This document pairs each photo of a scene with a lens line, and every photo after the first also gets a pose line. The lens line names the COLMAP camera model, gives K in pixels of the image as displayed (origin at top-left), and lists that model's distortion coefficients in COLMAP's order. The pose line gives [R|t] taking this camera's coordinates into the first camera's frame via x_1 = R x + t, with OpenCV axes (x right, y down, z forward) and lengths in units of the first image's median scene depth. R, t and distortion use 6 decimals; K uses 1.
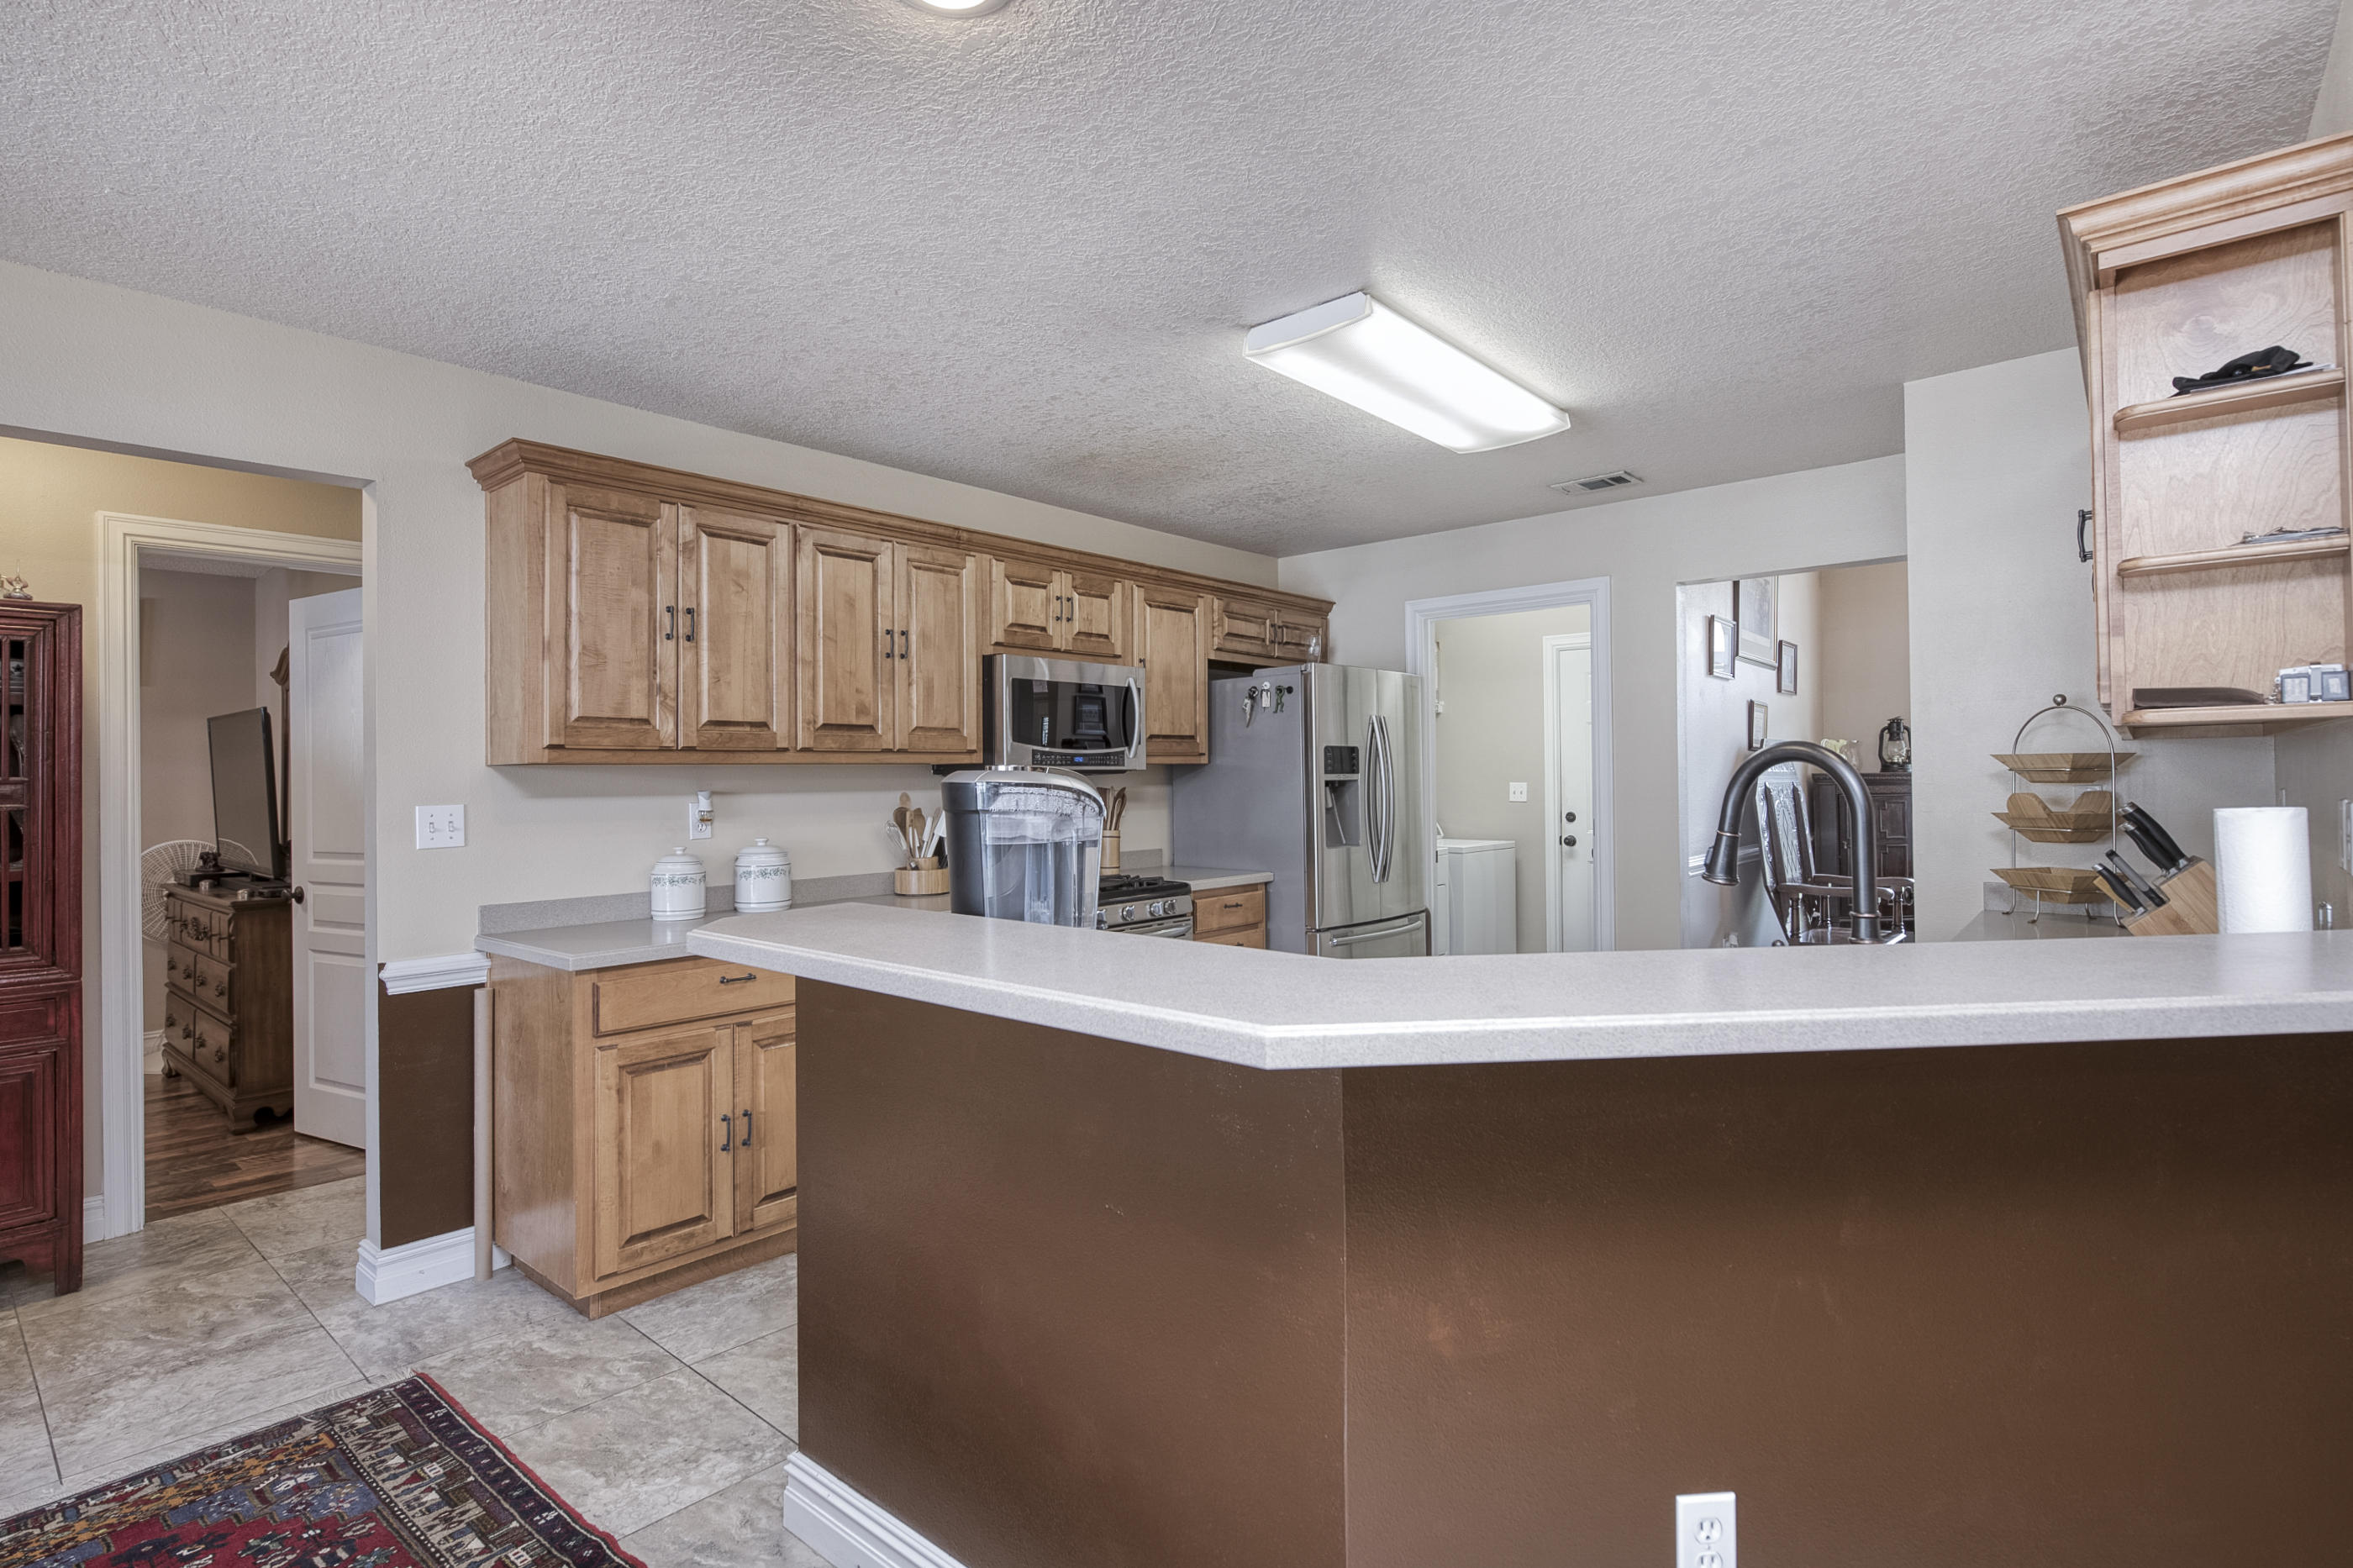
lens RADIAL K [[1154.3, 0, 1165.4], [0, 1154.3, 808.8], [0, 0, 1]] dist [-0.000695, 0.000041]
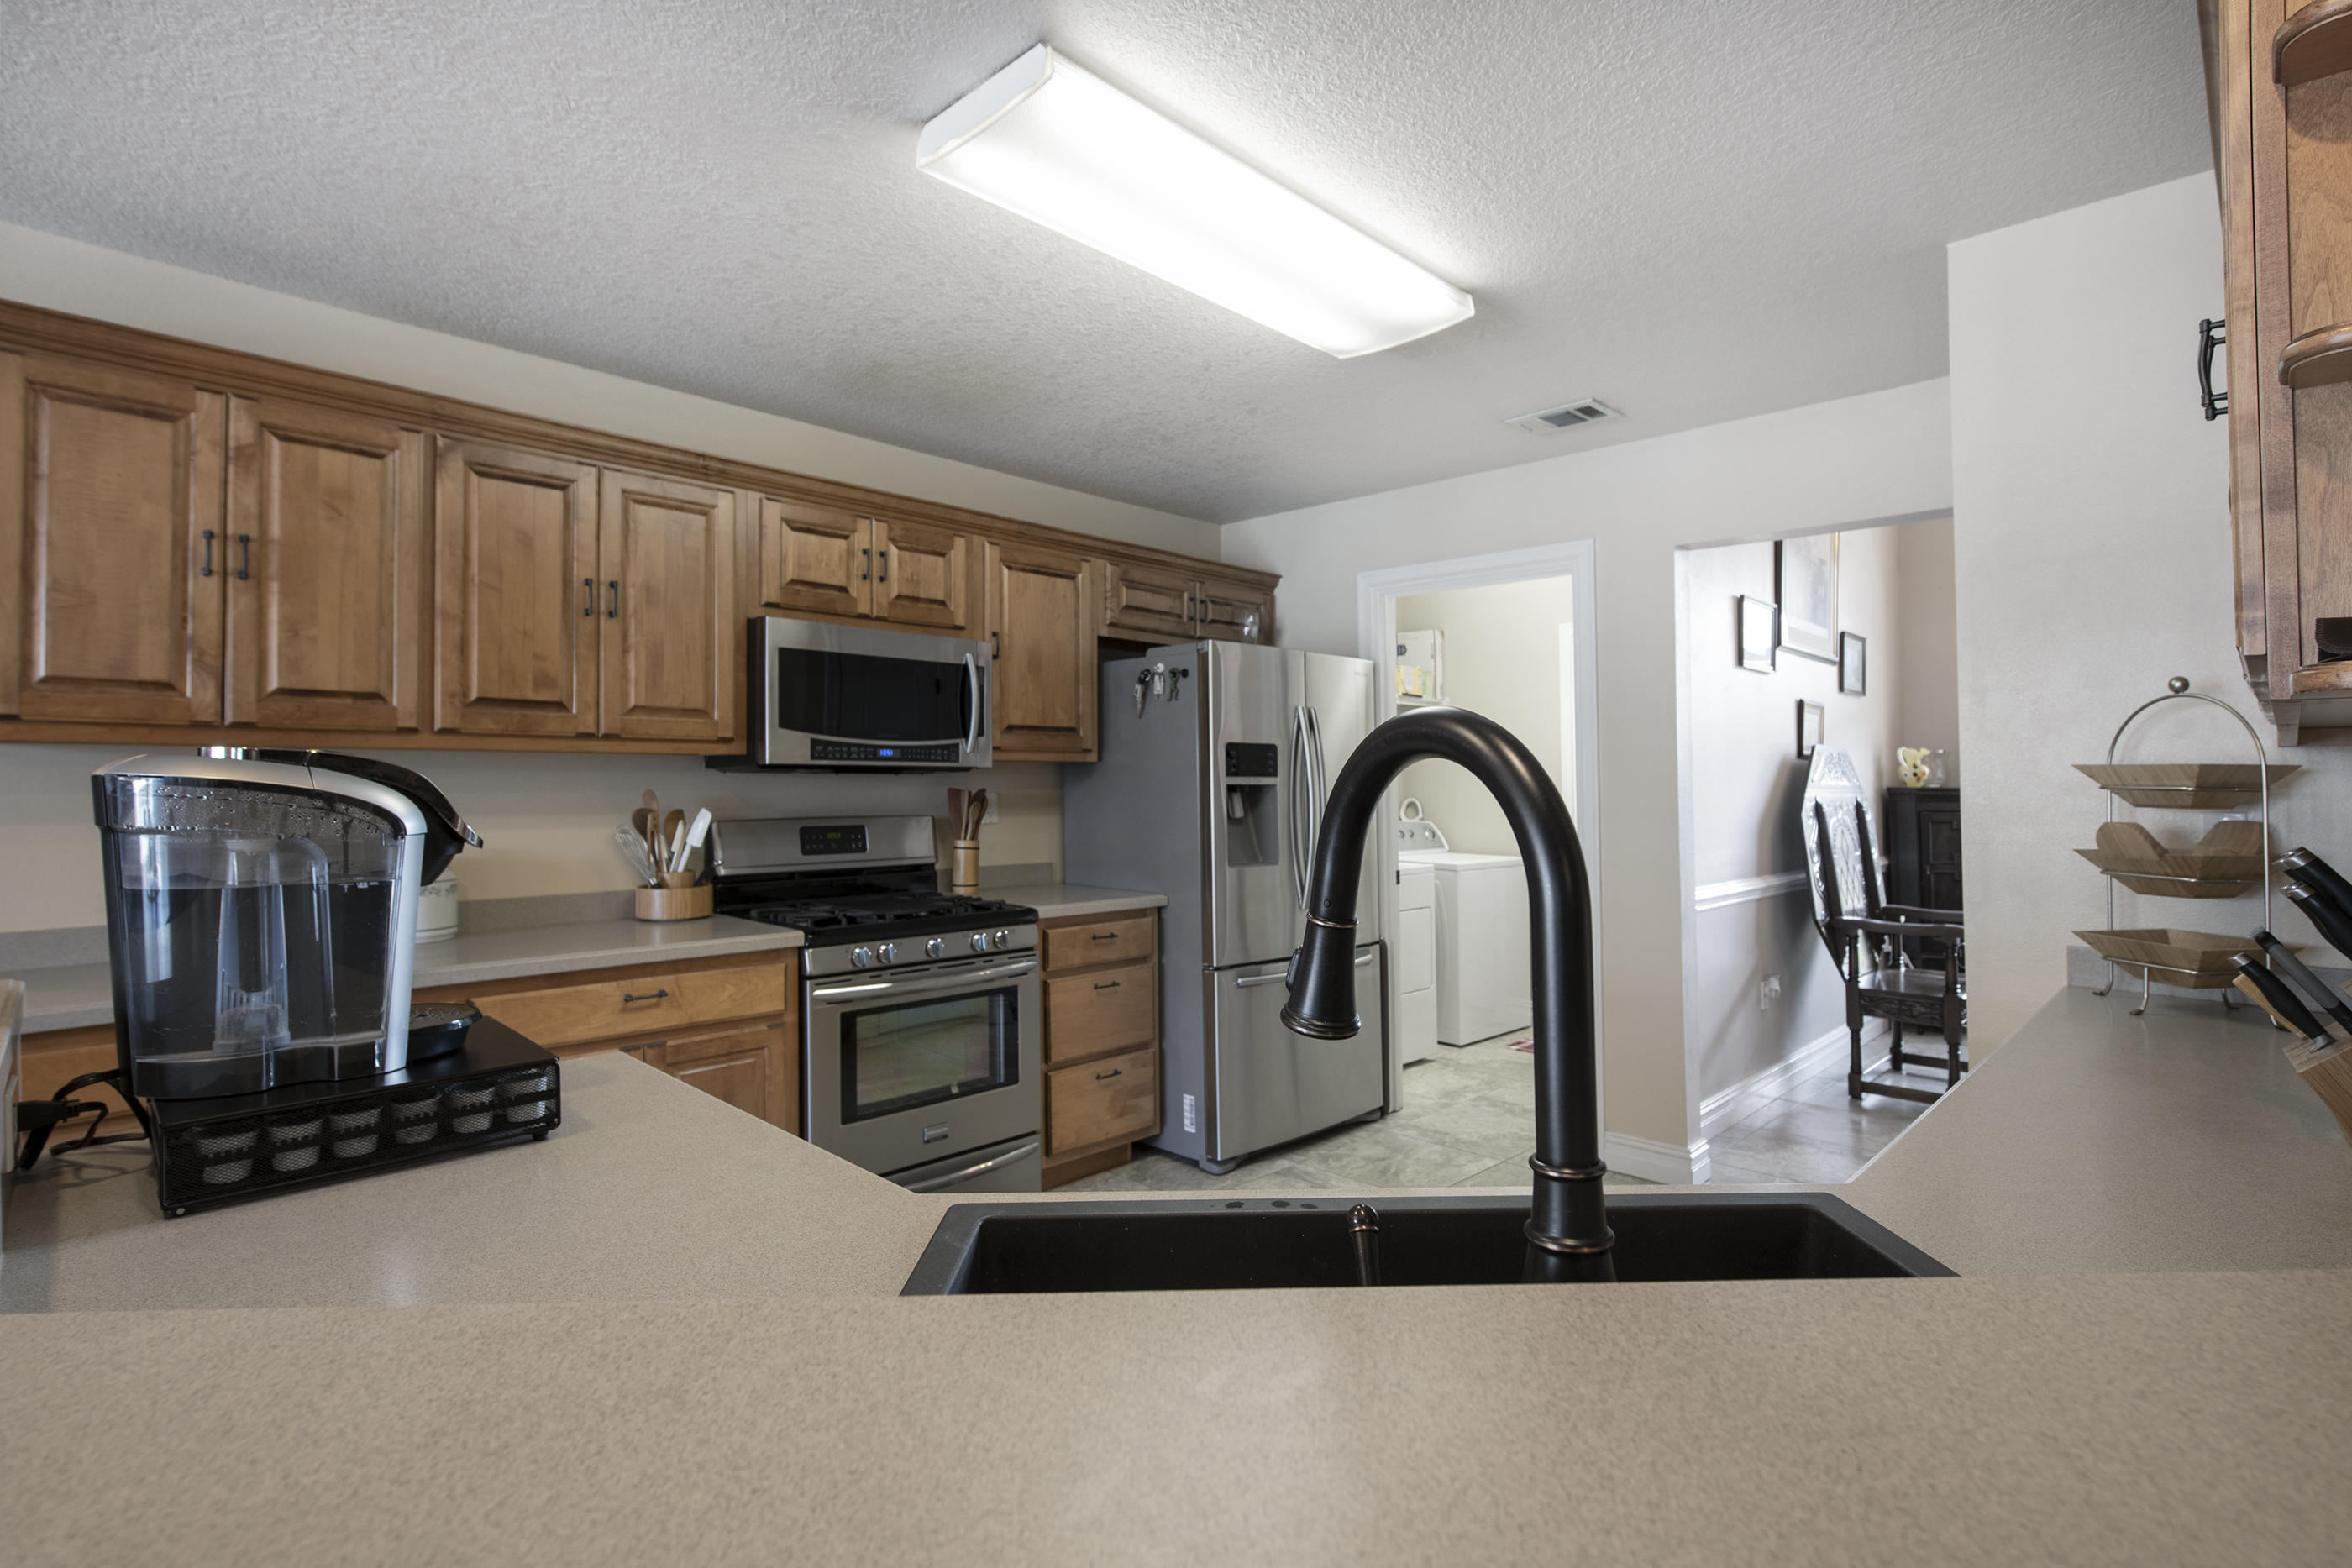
lens RADIAL K [[1142.5, 0, 1192.1], [0, 1142.5, 778.2], [0, 0, 1]] dist [0.029330, -0.000387]
pose [[0.998333, 0.018202, -0.054776, 0.203578], [-0.019707, 0.999439, -0.027065, -0.008548], [0.054253, 0.028100, 0.998132, 0.247841]]
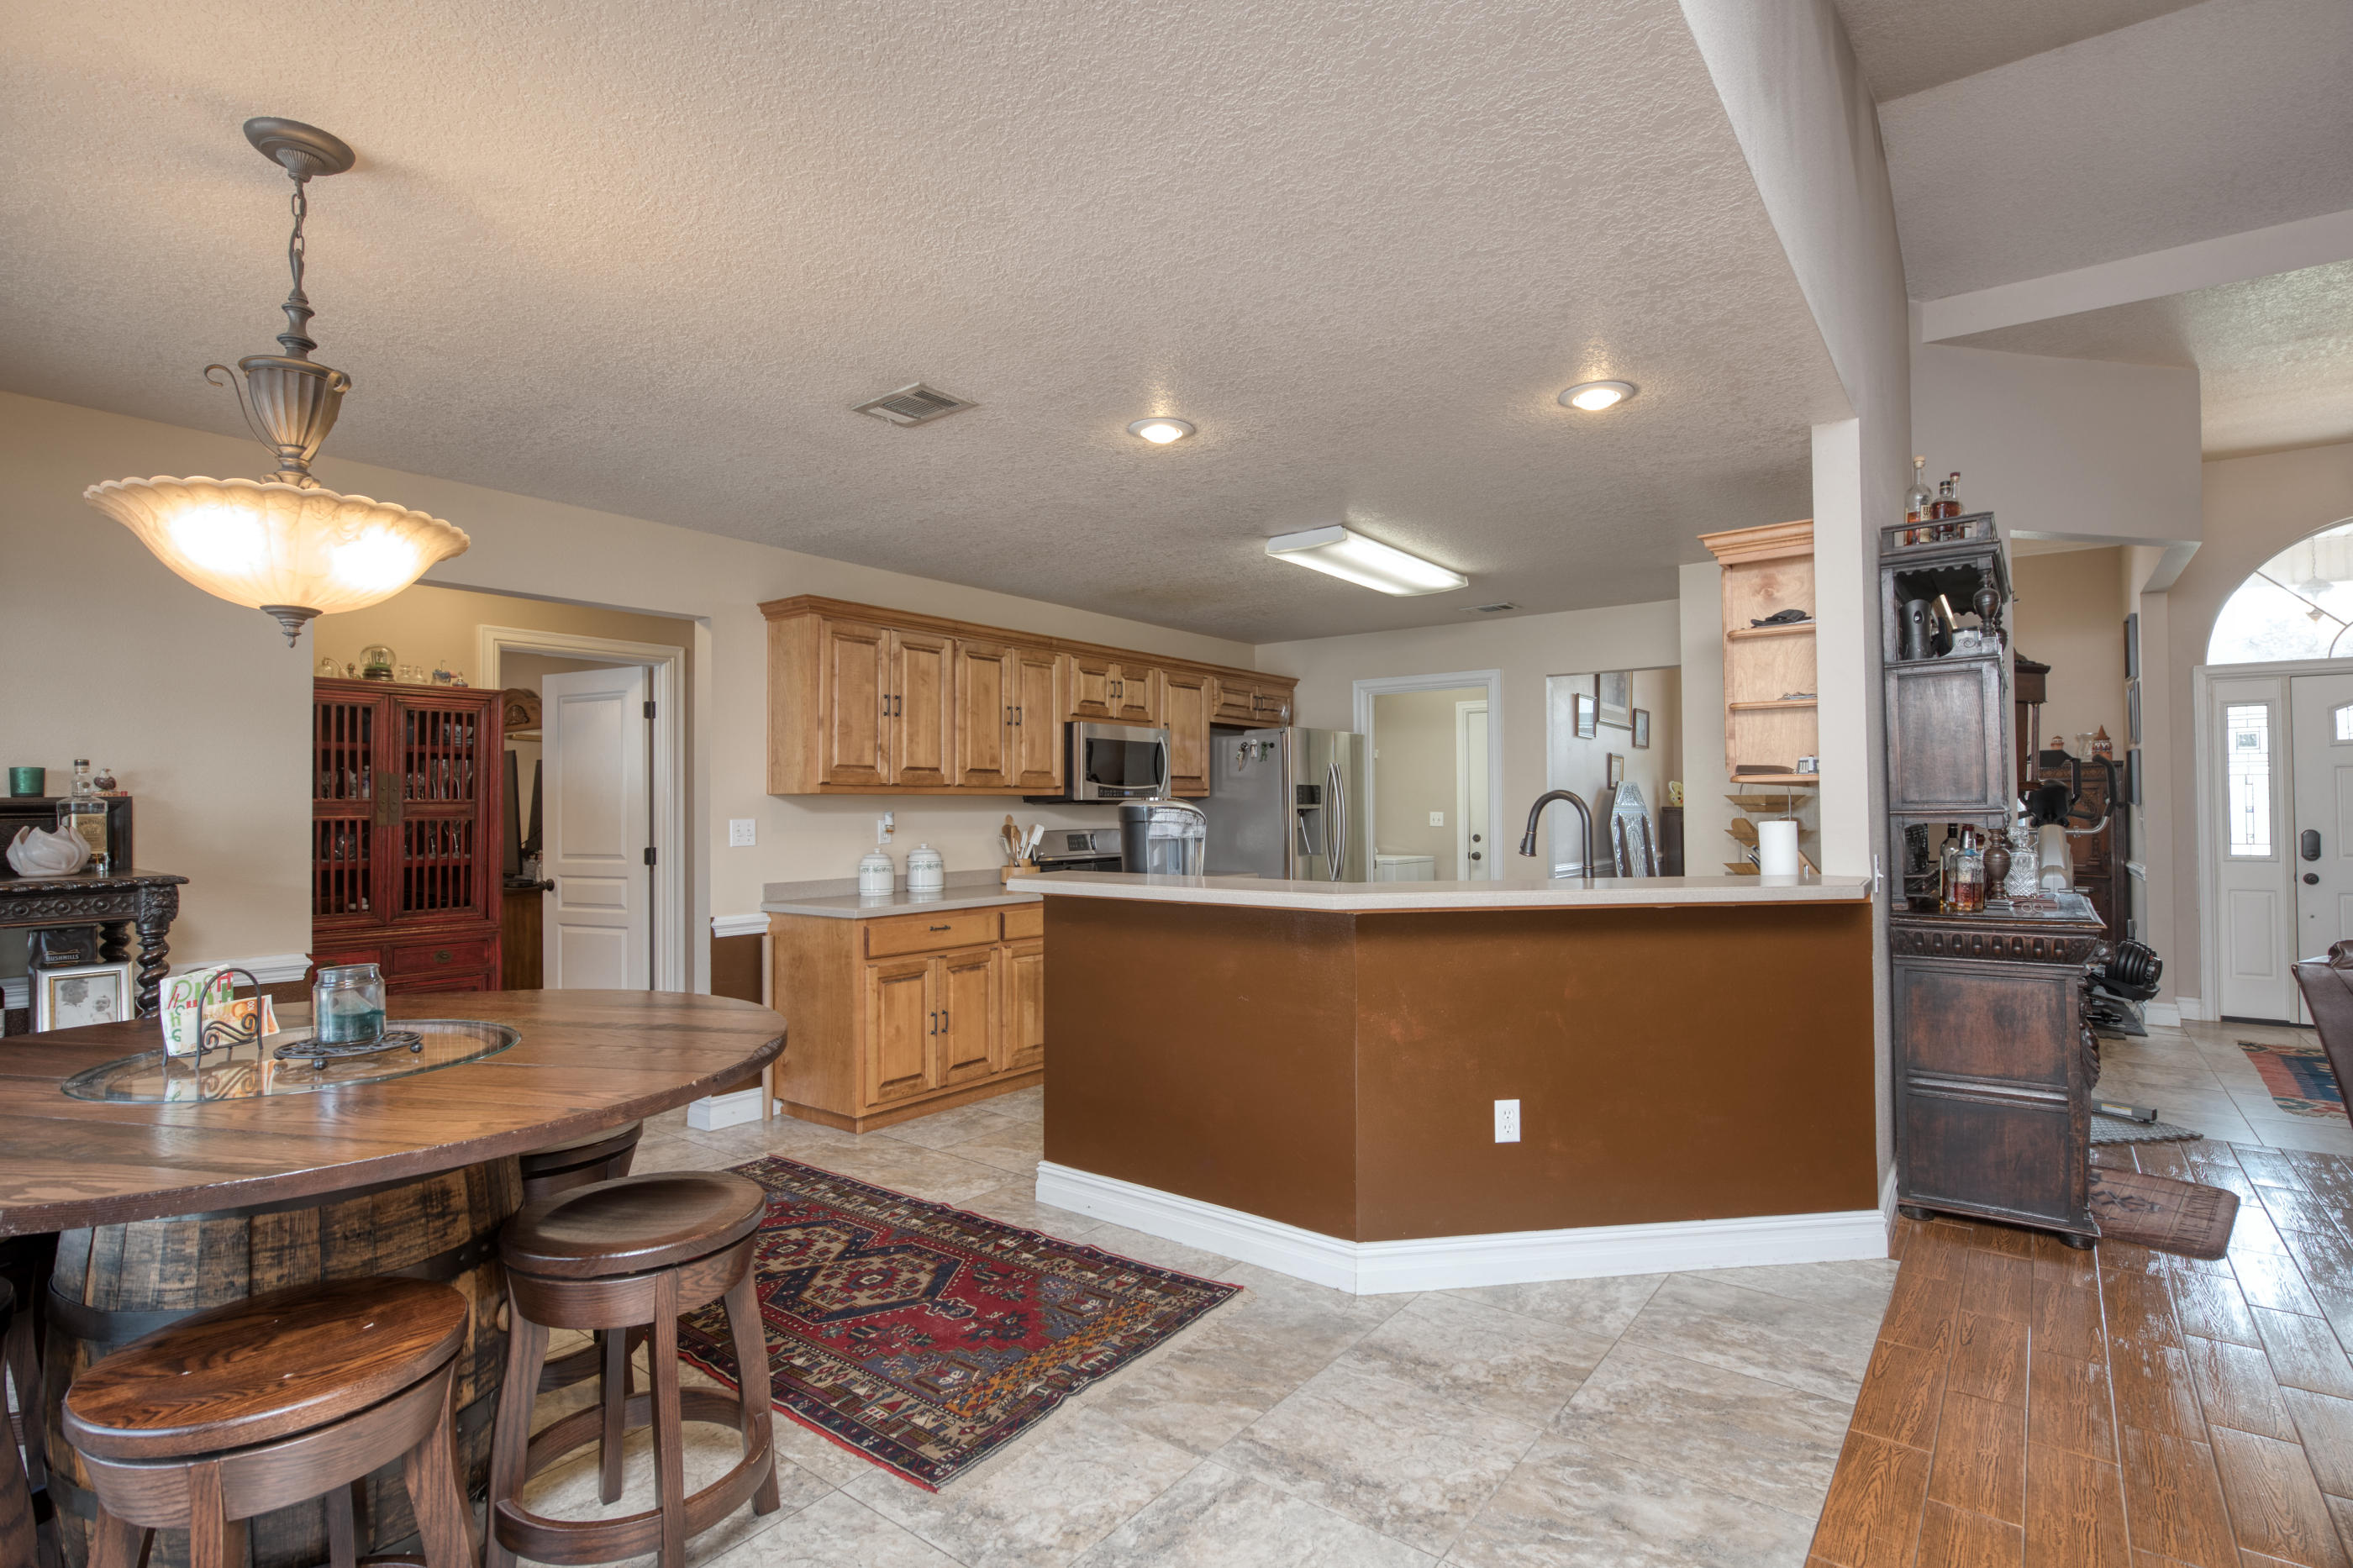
lens RADIAL K [[1029.0, 0, 1125.4], [0, 1029.0, 781.9], [0, 0, 1]] dist [-0.036116, -0.000257]
pose [[0.999953, 0.008509, -0.004577, -0.079650], [-0.008729, 0.998689, -0.050437, 0.009735], [0.004142, 0.050474, 0.998717, -0.329181]]
